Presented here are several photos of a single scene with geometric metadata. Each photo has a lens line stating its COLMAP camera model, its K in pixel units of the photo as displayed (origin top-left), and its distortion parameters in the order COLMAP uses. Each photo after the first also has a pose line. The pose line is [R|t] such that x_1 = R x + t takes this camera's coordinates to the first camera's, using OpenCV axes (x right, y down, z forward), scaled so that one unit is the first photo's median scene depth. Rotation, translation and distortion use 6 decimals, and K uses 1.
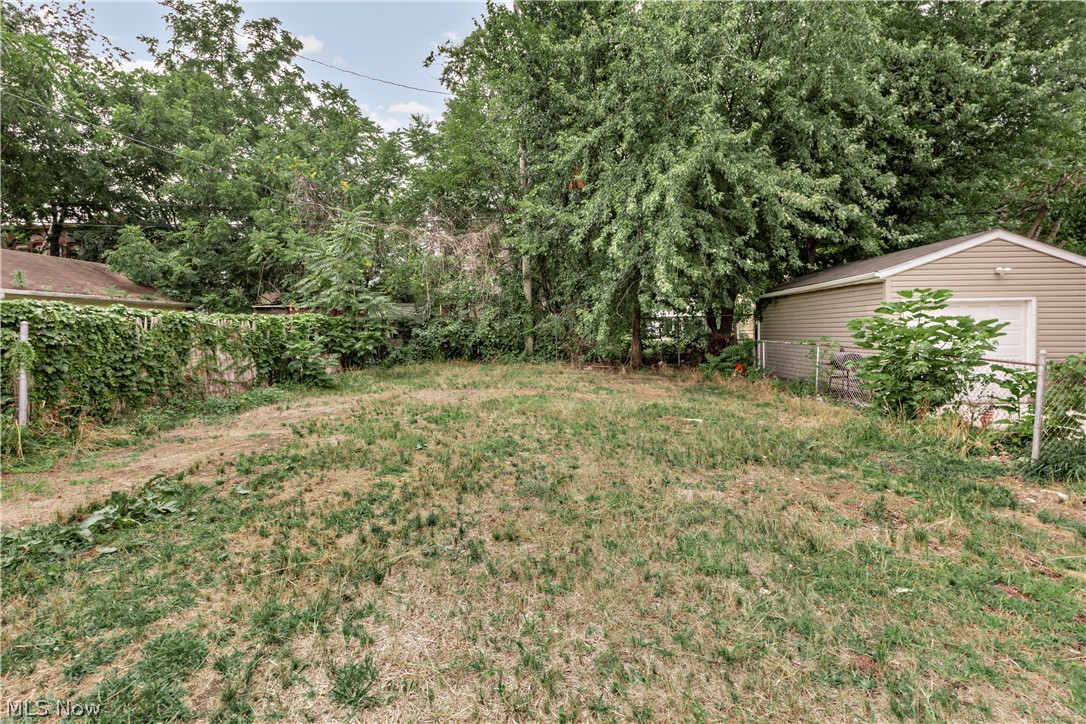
lens RADIAL K [[445.5, 0, 546.9], [0, 445.5, 313.5], [0, 0, 1]] dist [0.015607, 0.000014]
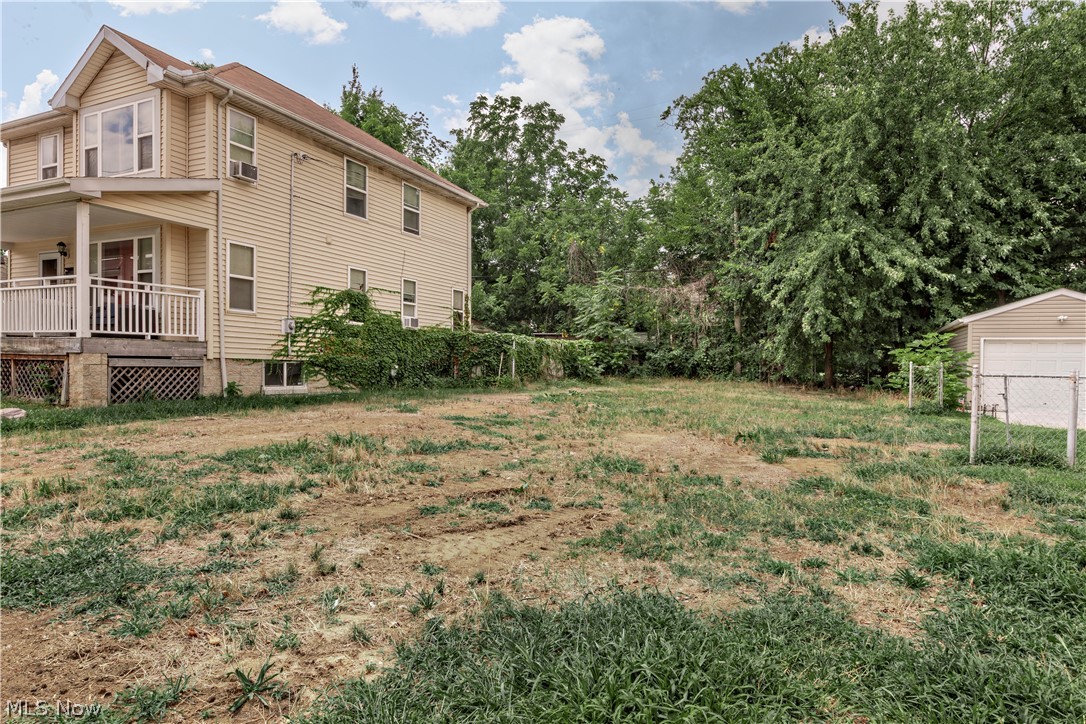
lens RADIAL K [[627.6, 0, 543.0], [0, 627.6, 362.0], [0, 0, 1]] dist [0.005611, 0.000930]
pose [[0.903308, 0.033245, -0.427704, 0.268667], [-0.020533, 0.999201, 0.034302, 0.005069], [0.428502, -0.022203, 0.903268, -1.001231]]
